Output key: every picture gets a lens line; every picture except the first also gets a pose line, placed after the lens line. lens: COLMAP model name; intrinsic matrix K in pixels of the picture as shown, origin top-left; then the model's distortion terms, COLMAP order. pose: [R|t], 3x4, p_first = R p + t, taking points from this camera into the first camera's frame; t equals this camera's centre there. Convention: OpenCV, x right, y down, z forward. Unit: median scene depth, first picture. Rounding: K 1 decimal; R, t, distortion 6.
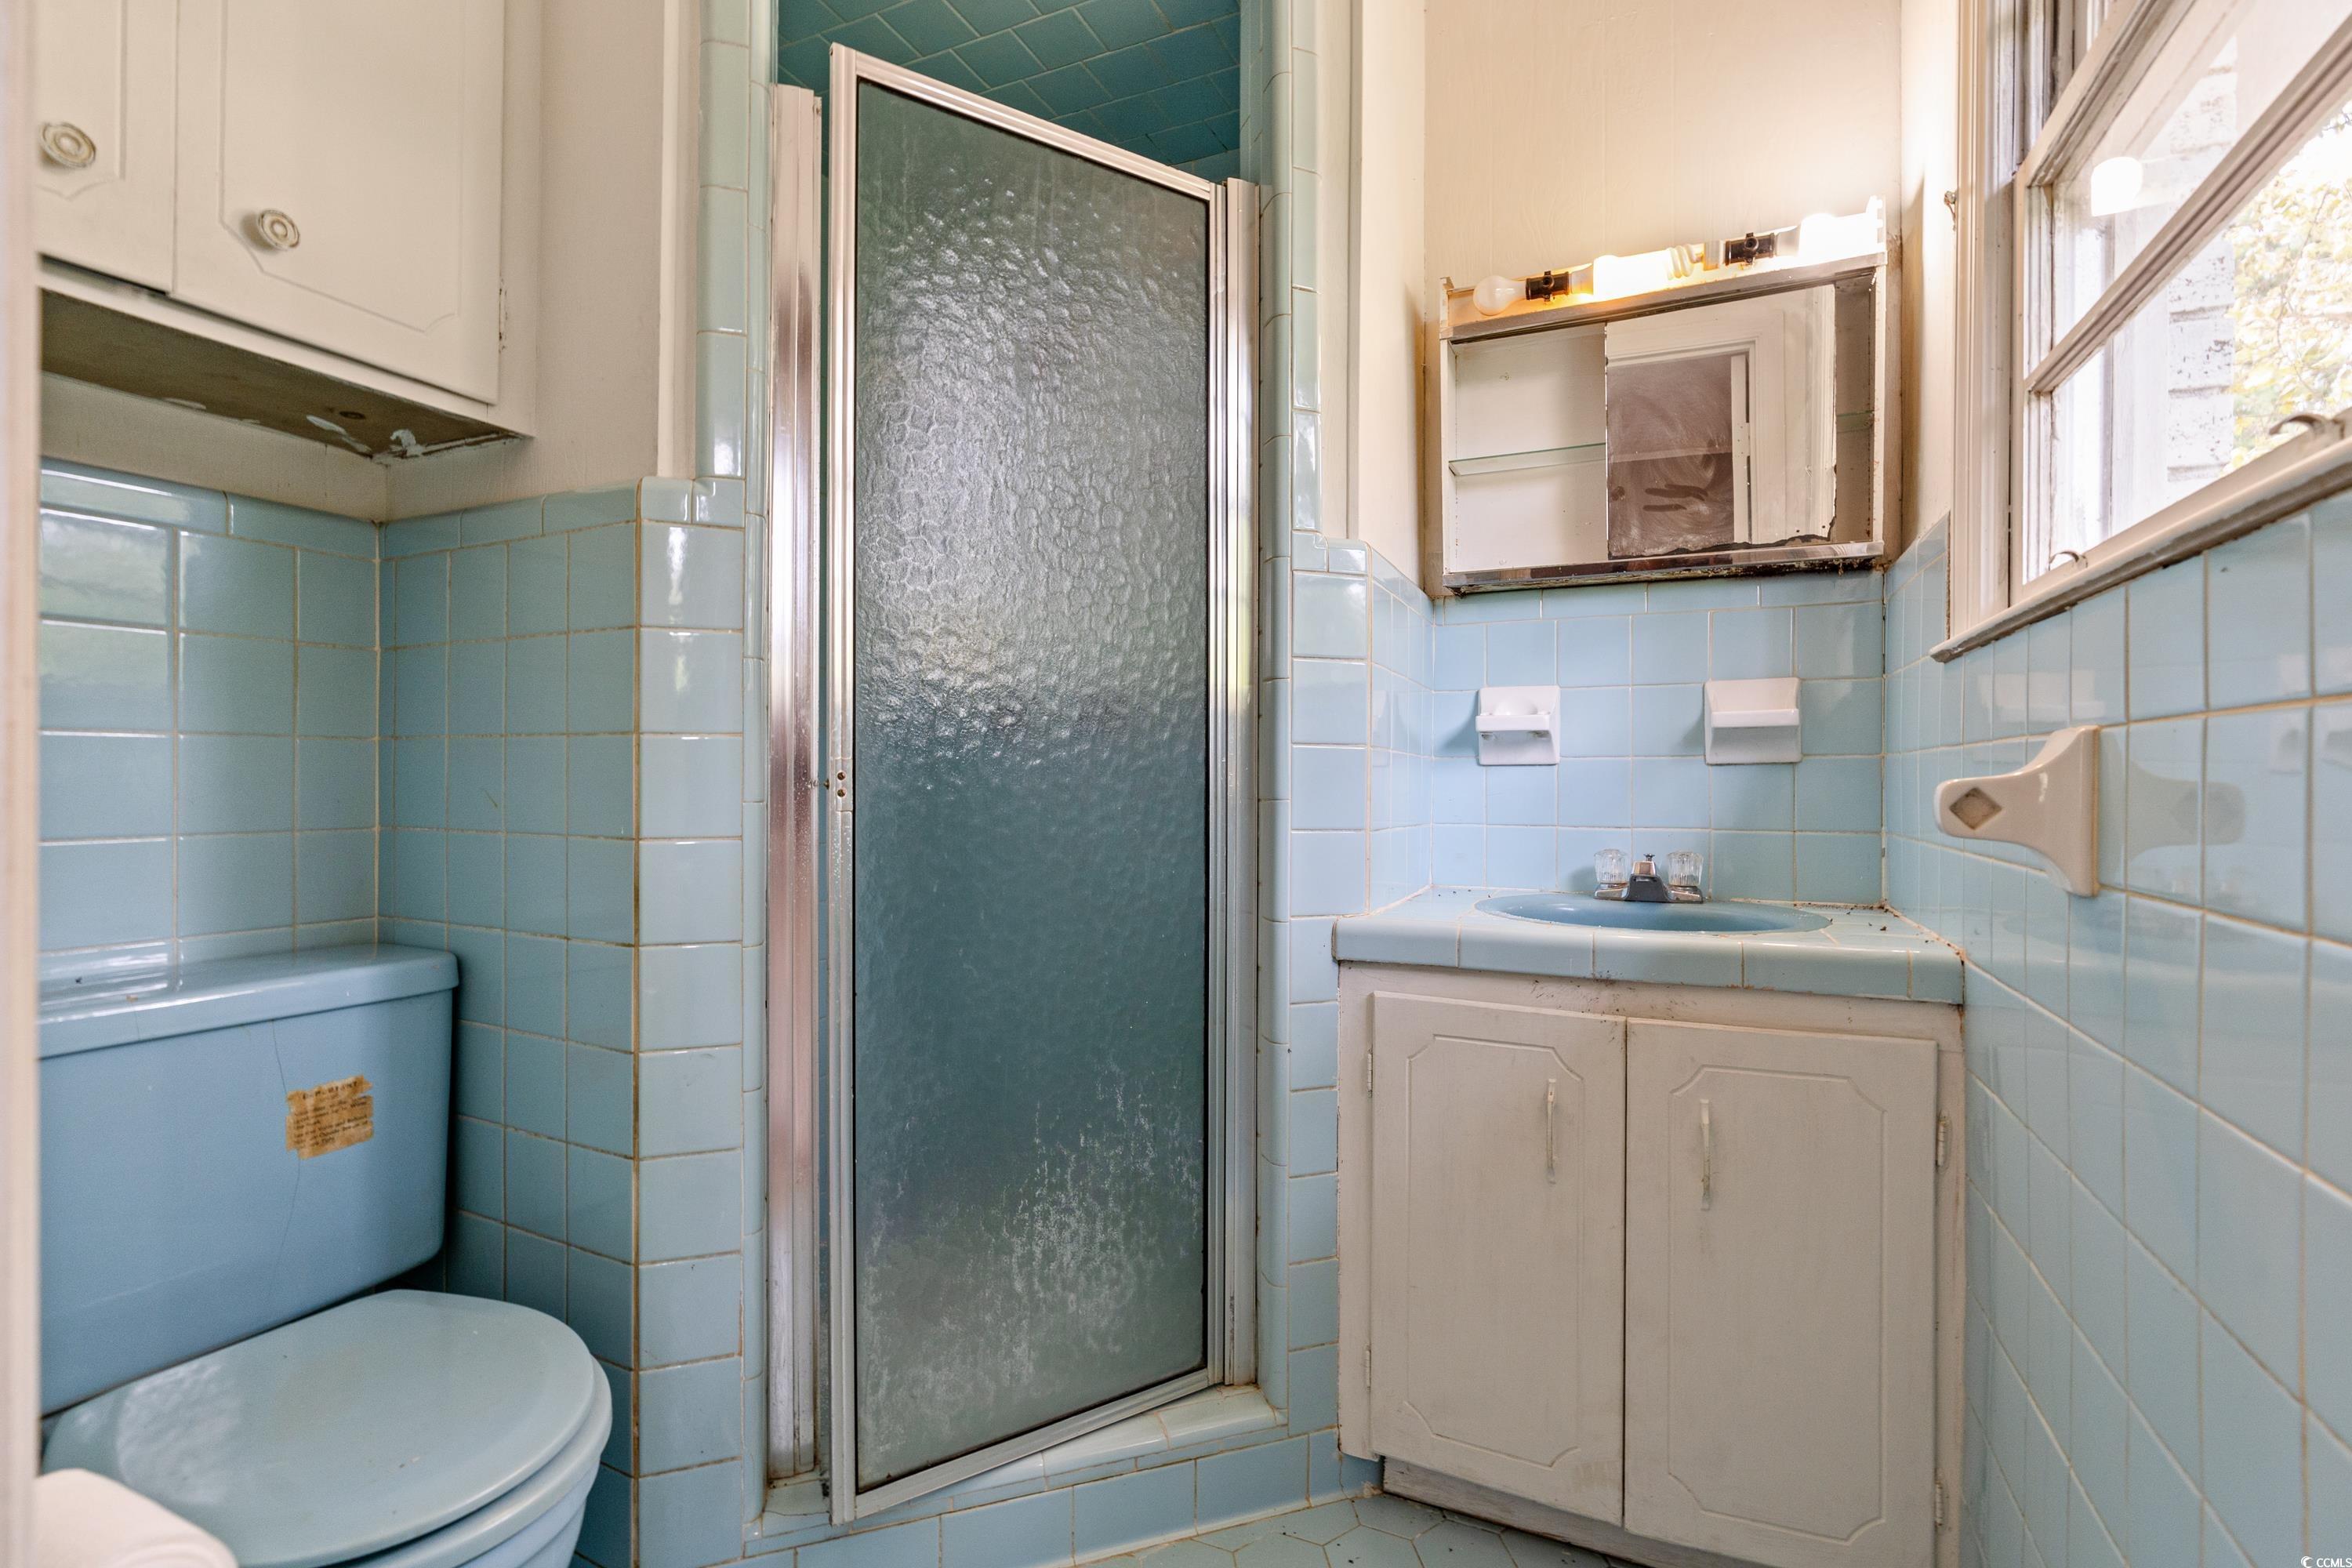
lens RADIAL K [[1063.4, 0, 1177.2], [0, 1063.4, 777.7], [0, 0, 1]] dist [-0.001250, 0.000250]
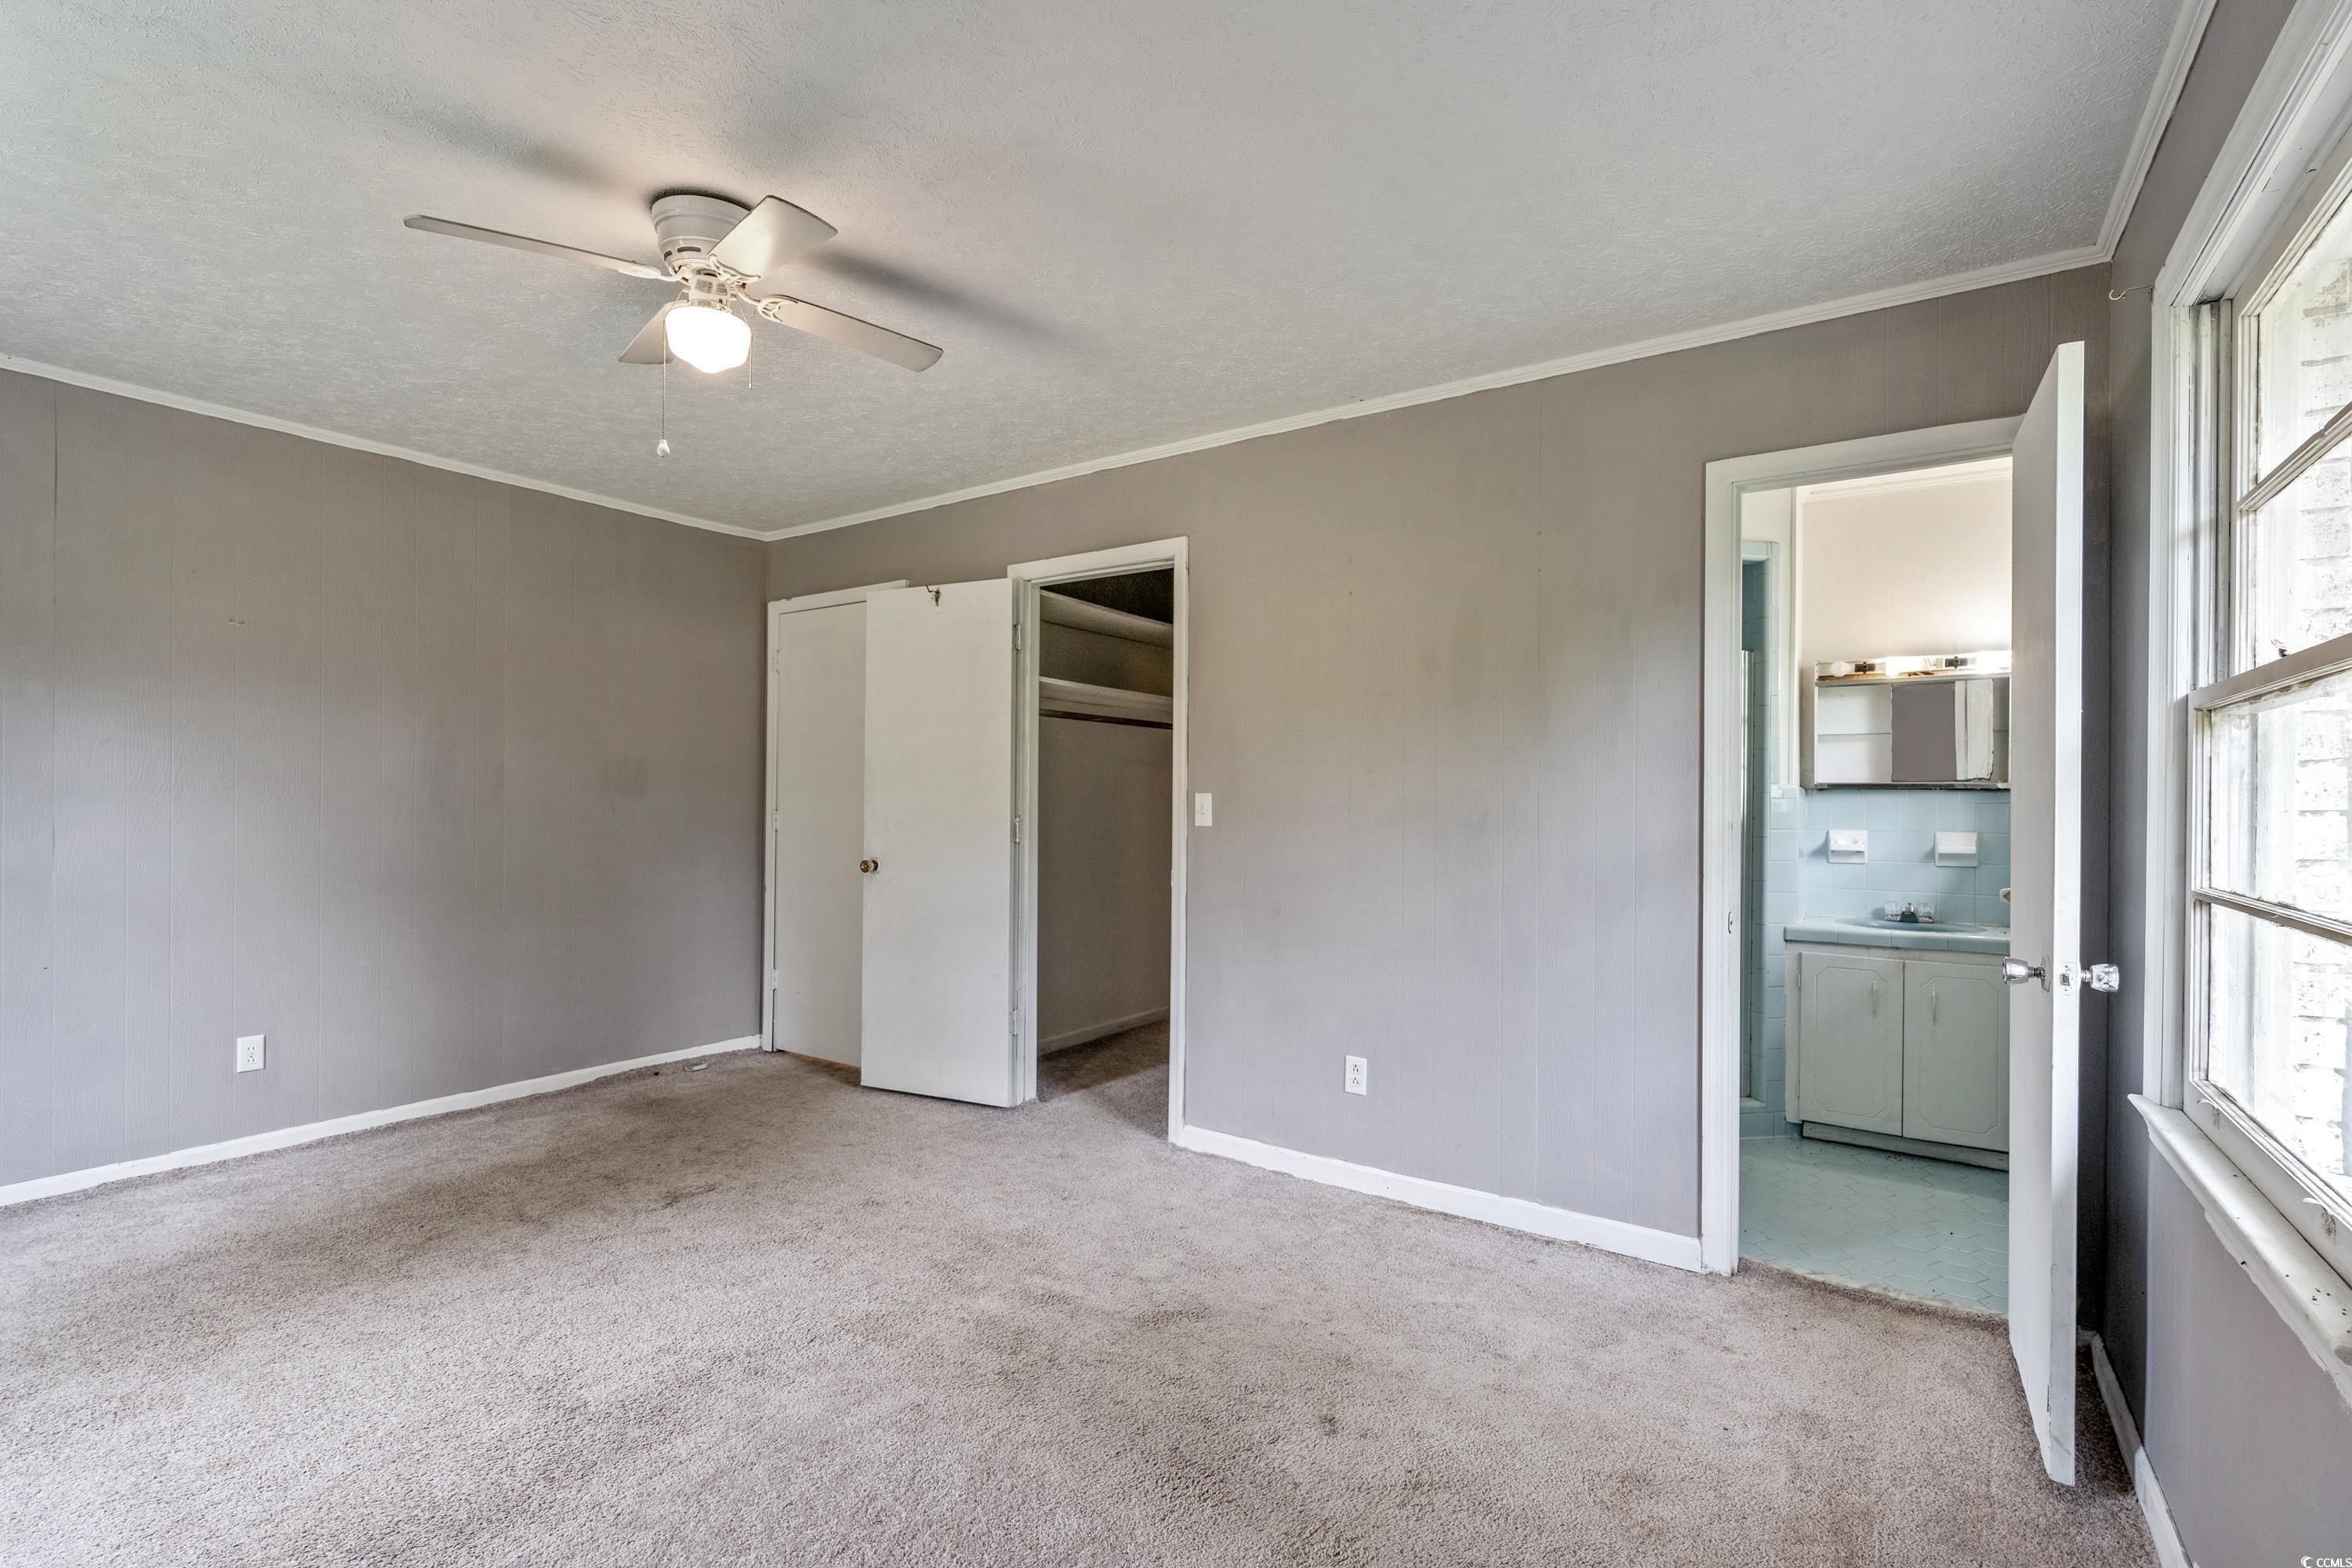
lens RADIAL K [[1063.4, 0, 1177.5], [0, 1063.4, 792.8], [0, 0, 1]] dist [-0.001250, 0.000250]
pose [[0.986946, 0.008853, -0.160810, -0.841063], [-0.009329, 0.999954, -0.002203, -0.163427], [0.160783, 0.003674, 0.986983, -1.713992]]
